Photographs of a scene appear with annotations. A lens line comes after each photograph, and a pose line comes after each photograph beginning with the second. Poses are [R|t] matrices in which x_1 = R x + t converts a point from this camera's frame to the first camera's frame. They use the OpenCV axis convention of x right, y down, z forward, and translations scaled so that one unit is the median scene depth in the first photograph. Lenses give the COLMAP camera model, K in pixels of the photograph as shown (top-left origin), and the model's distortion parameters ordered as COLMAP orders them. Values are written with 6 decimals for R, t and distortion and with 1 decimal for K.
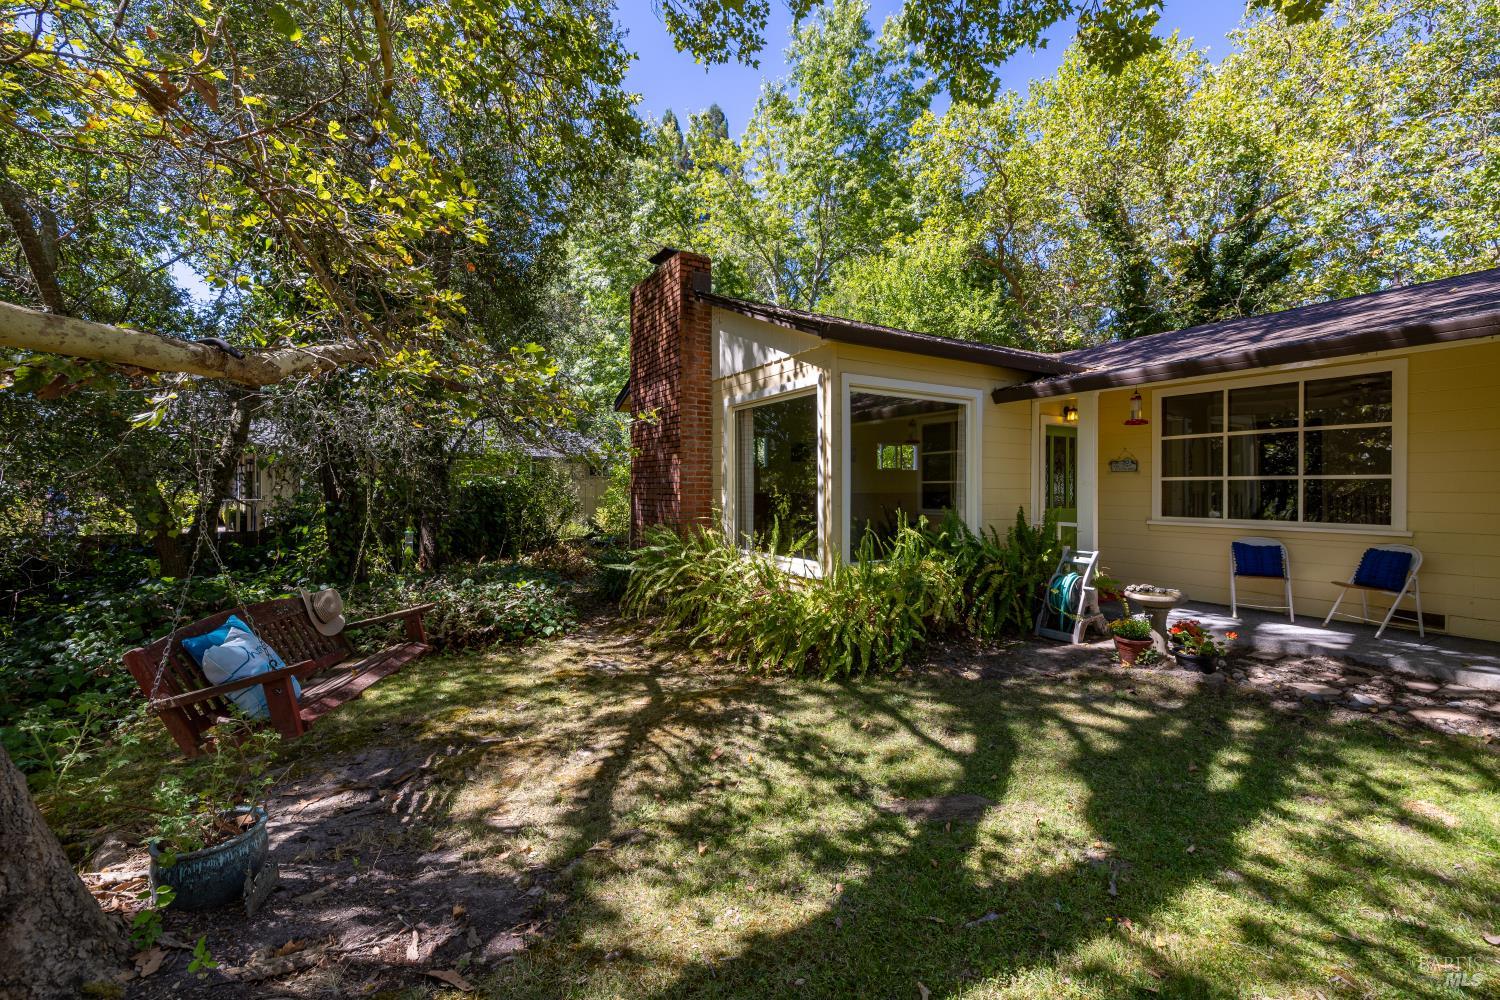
lens RADIAL K [[626.2, 0, 744.5], [0, 626.2, 490.6], [0, 0, 1]] dist [-0.000224, -0.000034]
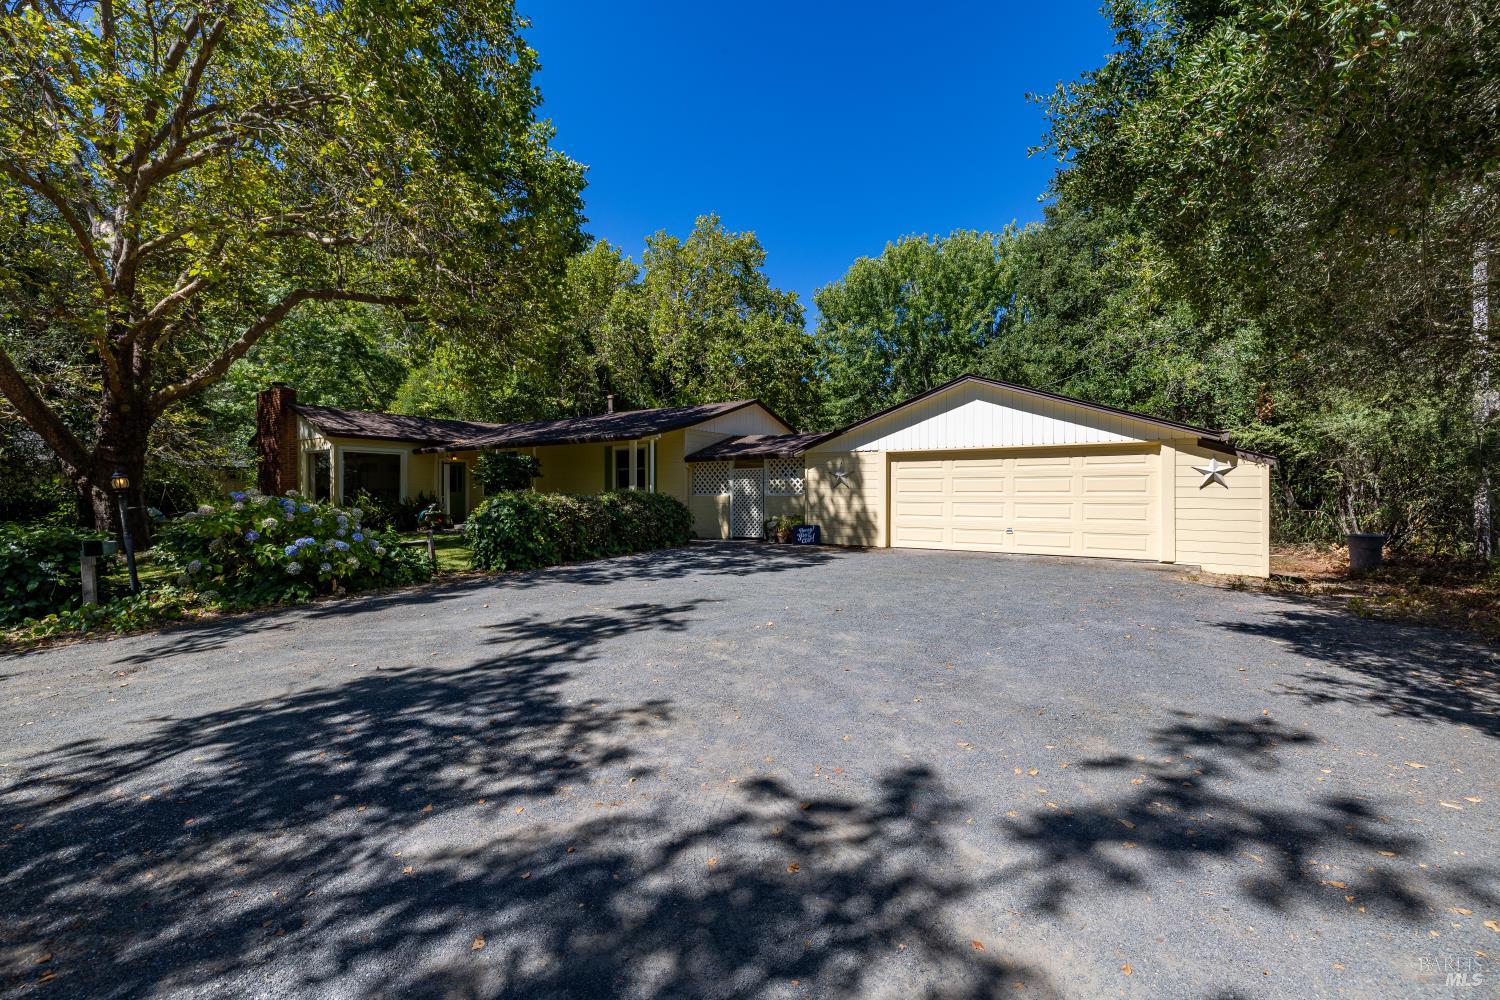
lens RADIAL K [[626.2, 0, 744.5], [0, 626.2, 490.6], [0, 0, 1]] dist [-0.000224, -0.000034]
pose [[0.897786, -0.002536, 0.440424, 0.571347], [0.004865, 0.999980, -0.004159, 0.051690], [-0.440404, 0.005876, 0.897780, -2.524983]]
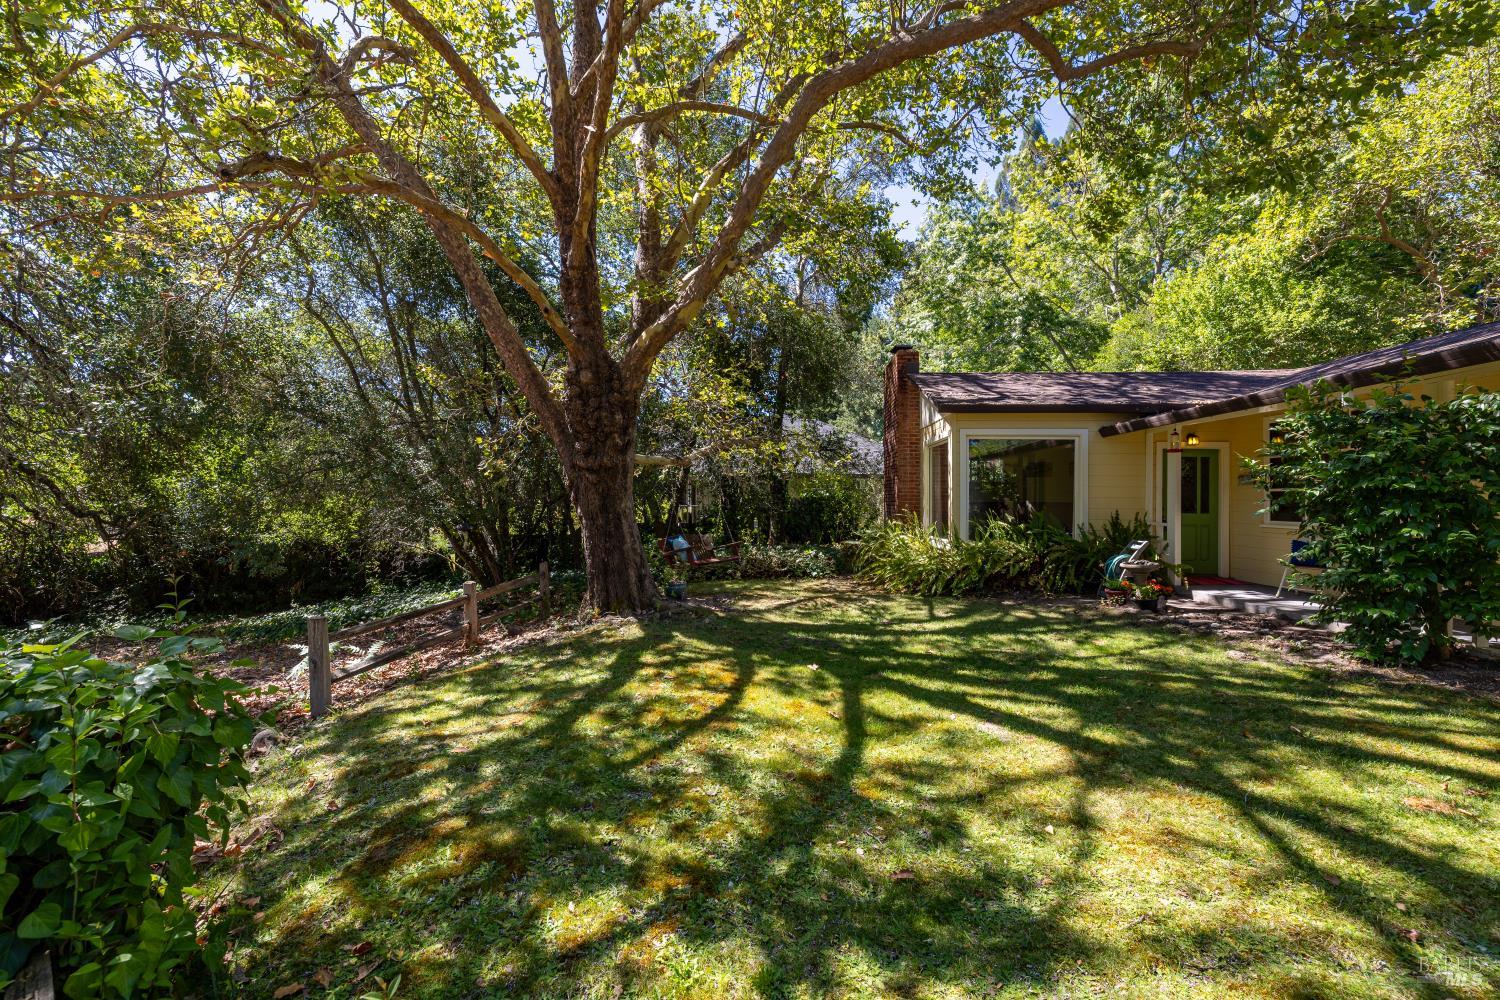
lens RADIAL K [[626.2, 0, 744.5], [0, 626.2, 490.6], [0, 0, 1]] dist [-0.000224, -0.000034]
pose [[0.828445, -0.008066, -0.560013, 0.604060], [-0.002741, 0.999826, -0.018455, 0.011944], [0.560064, 0.016823, 0.828278, -0.714472]]
